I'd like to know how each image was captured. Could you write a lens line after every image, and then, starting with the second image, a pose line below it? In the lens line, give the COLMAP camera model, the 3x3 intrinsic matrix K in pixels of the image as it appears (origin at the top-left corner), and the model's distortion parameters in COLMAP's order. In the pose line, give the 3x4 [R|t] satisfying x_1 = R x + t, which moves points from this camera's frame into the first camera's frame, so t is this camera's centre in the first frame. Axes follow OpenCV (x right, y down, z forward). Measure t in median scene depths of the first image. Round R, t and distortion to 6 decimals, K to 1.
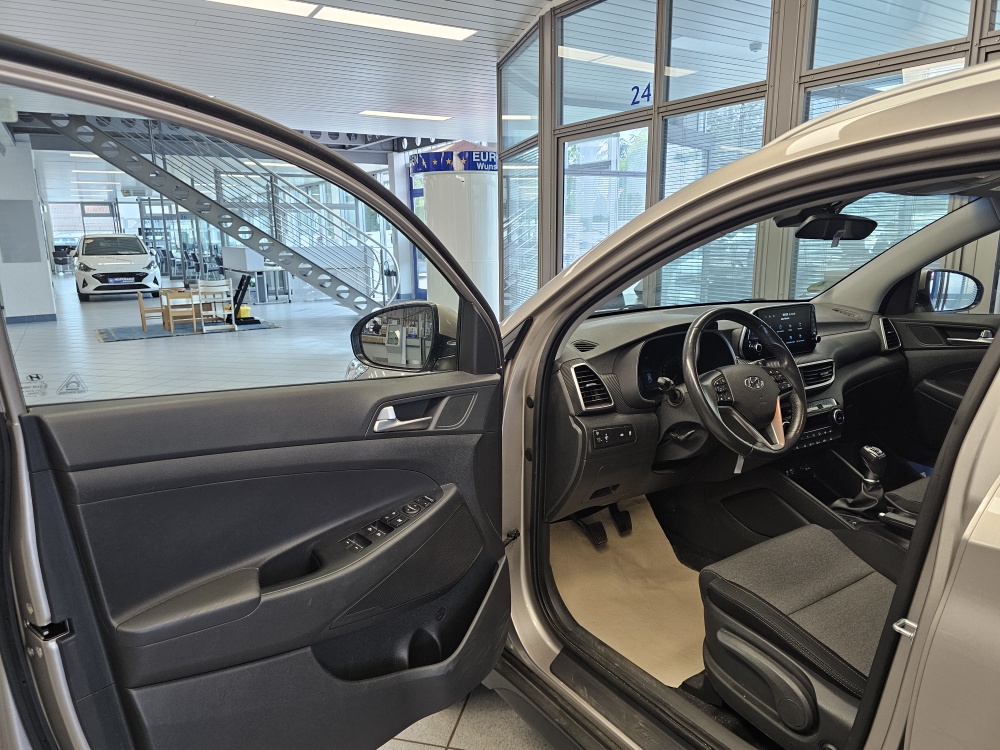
lens RADIAL K [[679.9, 0, 499.3], [0, 679.9, 366.8], [0, 0, 1]] dist [0.051130, -0.074855]
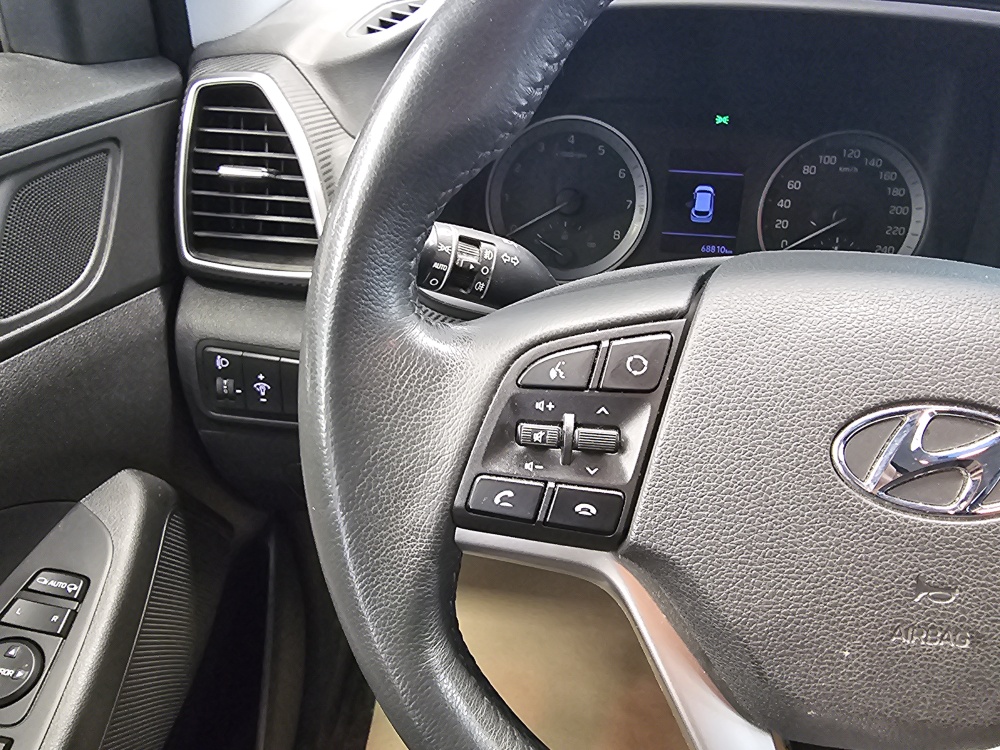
lens RADIAL K [[688.4, 0, 486.5], [0, 688.4, 375.8], [0, 0, 1]] dist [-0.000641, -0.000996]
pose [[0.785094, 0.375398, -0.492650, 0.221272], [-0.155547, 0.889404, 0.429843, -0.018424], [0.599527, -0.260837, 0.756658, 0.524075]]
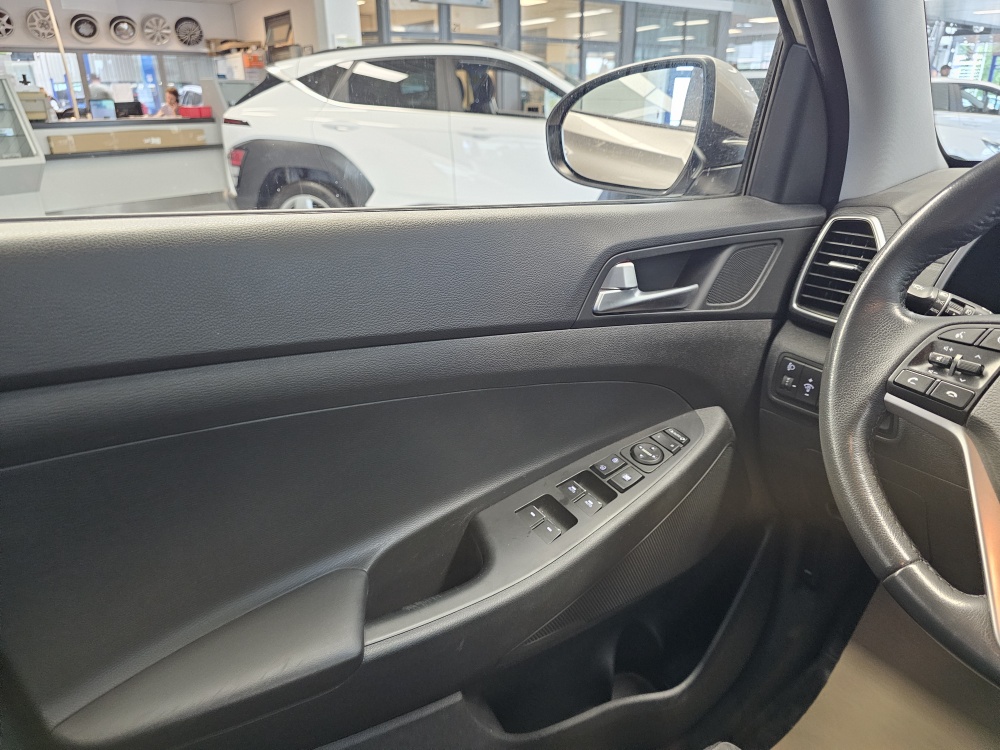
lens RADIAL K [[674.1, 0, 504.9], [0, 674.1, 377.1], [0, 0, 1]] dist [0.045442, -0.052467]
pose [[0.095392, 0.385664, -0.917695, 0.339712], [-0.180724, 0.913288, 0.365026, -0.018542], [0.978897, 0.131029, 0.156819, 0.450595]]
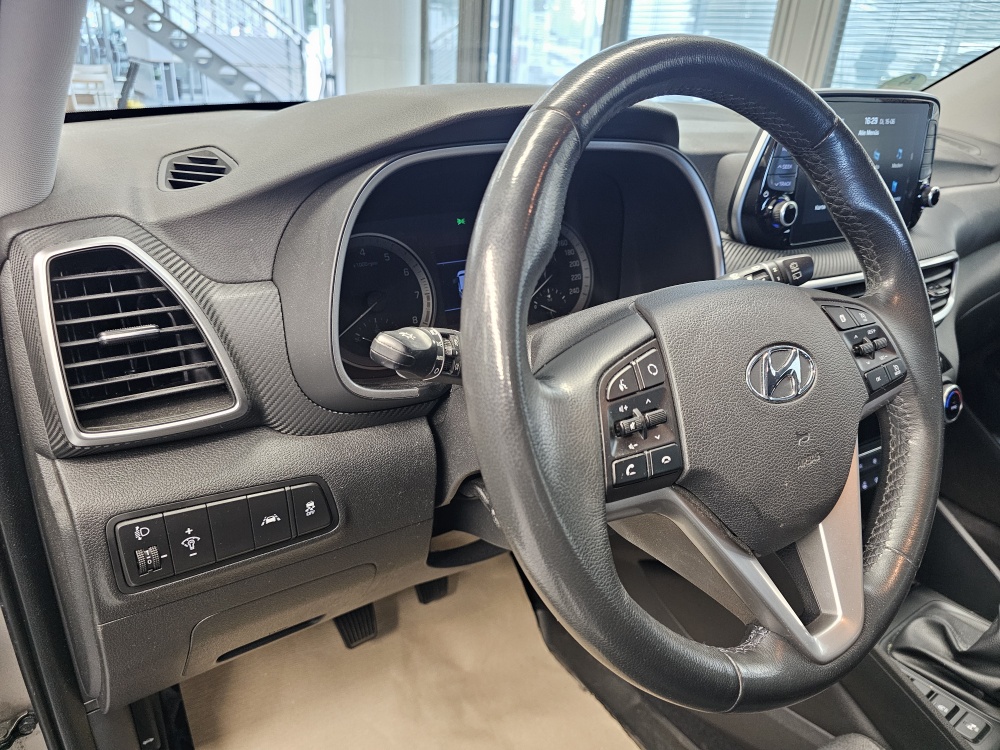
lens RADIAL K [[691.9, 0, 499.9], [0, 691.9, 374.1], [0, 0, 1]] dist [0.037791, -0.062577]
pose [[0.997191, 0.053381, 0.052540, 0.158931], [-0.064546, 0.968317, 0.241238, -0.017786], [-0.037998, -0.243951, 0.969043, 0.465776]]
